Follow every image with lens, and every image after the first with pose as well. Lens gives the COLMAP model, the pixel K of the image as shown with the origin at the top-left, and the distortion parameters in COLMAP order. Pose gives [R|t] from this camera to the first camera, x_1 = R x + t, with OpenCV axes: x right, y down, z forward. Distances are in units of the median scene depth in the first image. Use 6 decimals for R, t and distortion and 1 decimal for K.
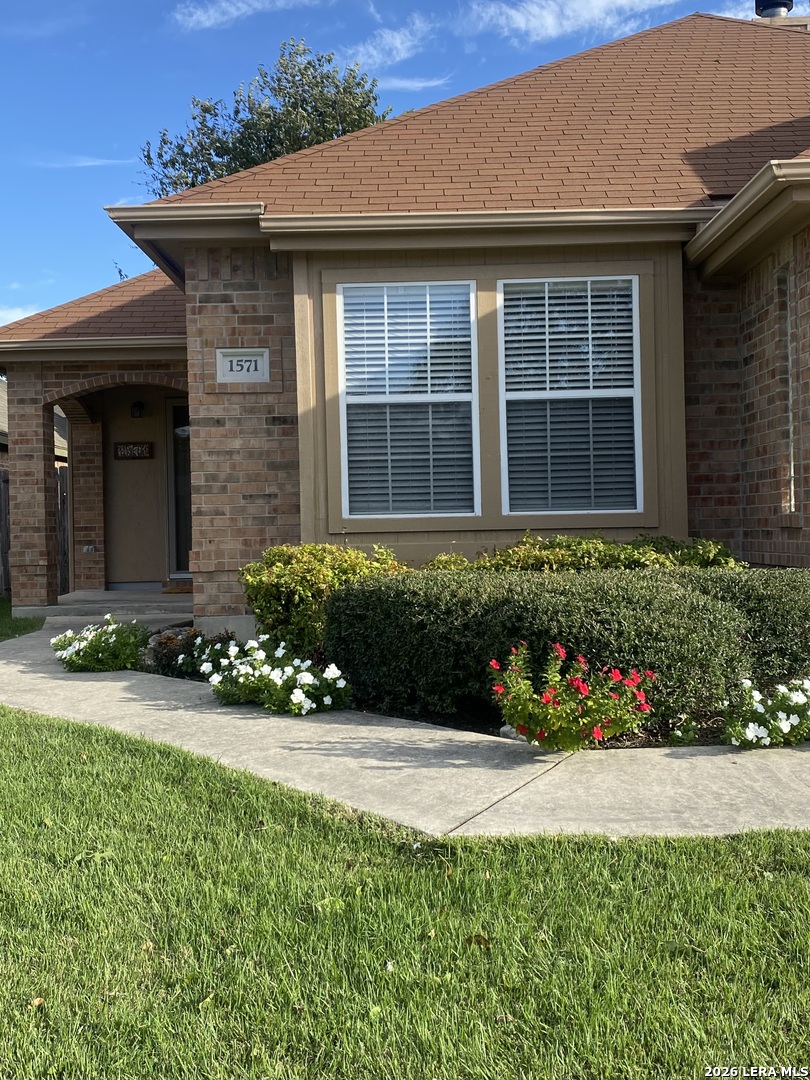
lens RADIAL K [[1162.5, 0, 401.5], [0, 1162.5, 502.6], [0, 0, 1]] dist [0.347511, -1.239501]
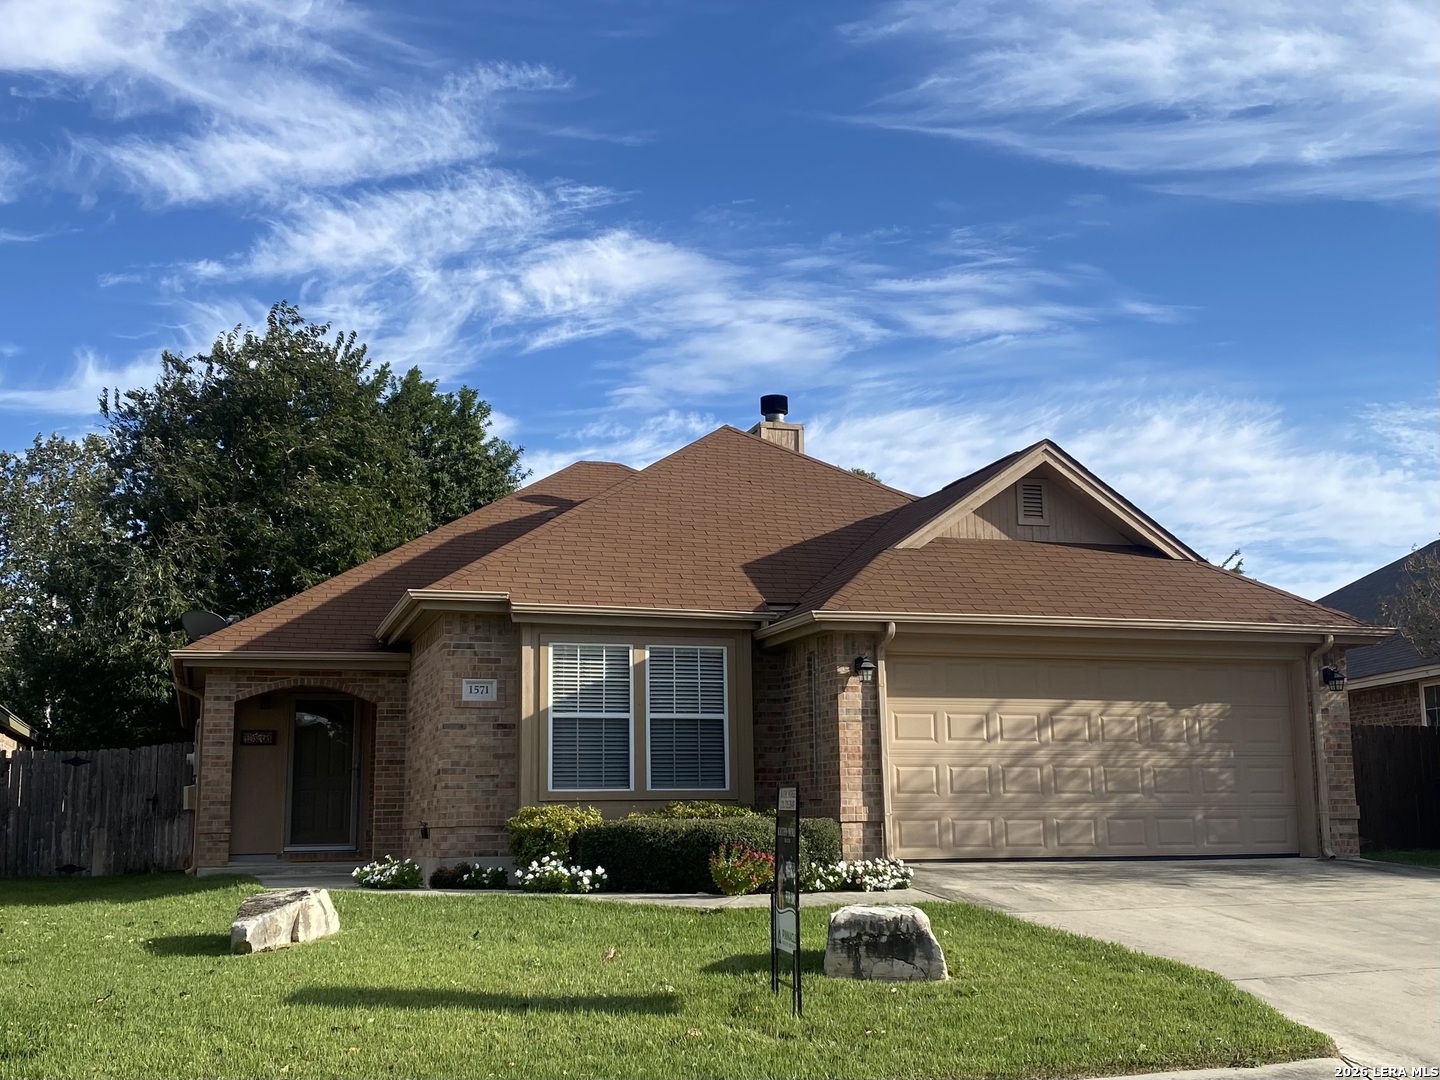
lens RADIAL K [[1097.8, 0, 724.3], [0, 1097.8, 547.1], [0, 0, 1]] dist [0.032616, -0.030595]
pose [[0.962639, 0.073260, 0.260691, -0.219634], [-0.014603, 0.975351, -0.220175, 0.014575], [-0.270396, 0.208142, 0.939980, -0.494940]]
